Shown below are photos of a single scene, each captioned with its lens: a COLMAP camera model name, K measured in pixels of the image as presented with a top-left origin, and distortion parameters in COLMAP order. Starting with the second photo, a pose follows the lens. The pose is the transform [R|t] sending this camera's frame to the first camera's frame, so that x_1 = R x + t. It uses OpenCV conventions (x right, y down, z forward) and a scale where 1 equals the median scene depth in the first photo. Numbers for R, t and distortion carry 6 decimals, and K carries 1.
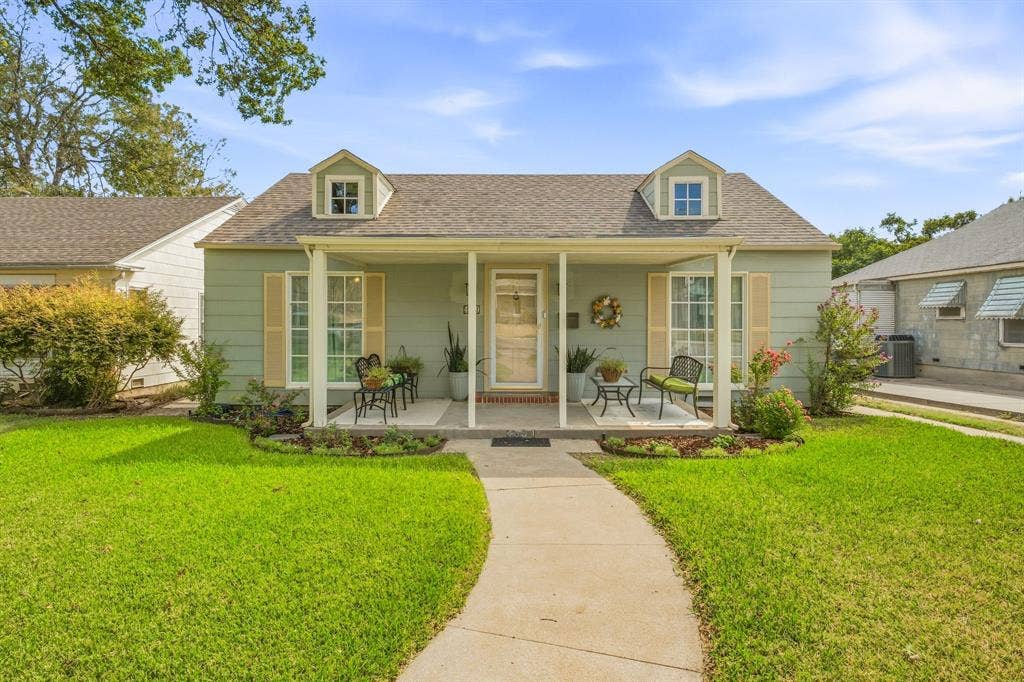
lens RADIAL K [[425.7, 0, 512.0], [0, 425.7, 341.0], [0, 0, 1]] dist [-0.000457, 0.000064]
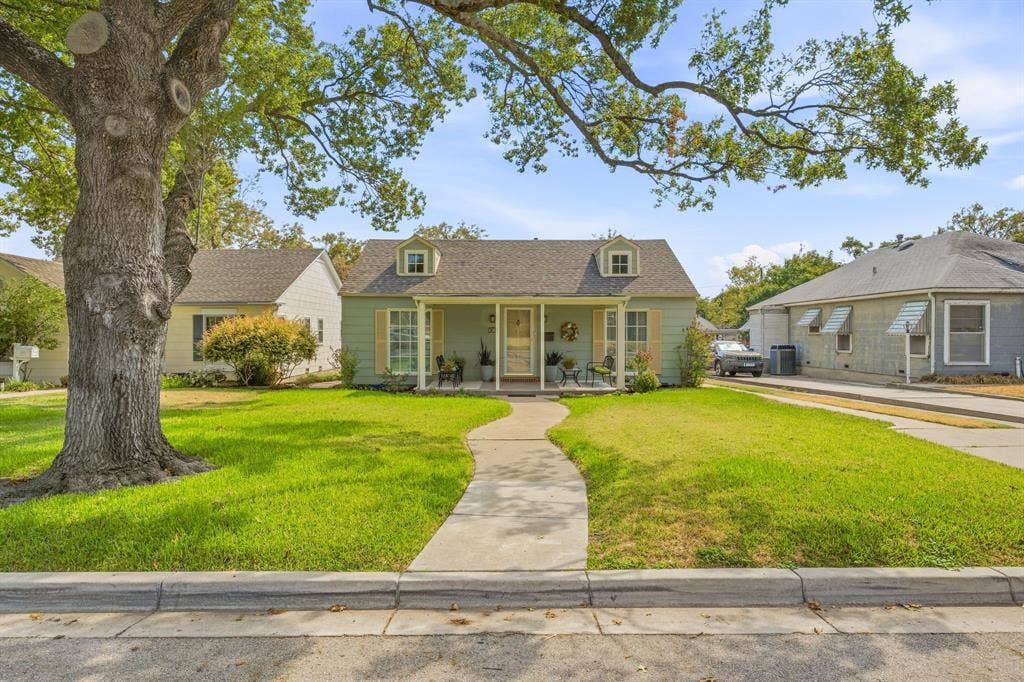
lens RADIAL K [[425.7, 0, 512.0], [0, 425.7, 341.0], [0, 0, 1]] dist [-0.000457, 0.000064]
pose [[0.999975, -0.000507, 0.007008, -0.028698], [0.000700, 0.999620, -0.027570, 0.018308], [-0.006992, 0.027574, 0.999595, -0.740323]]
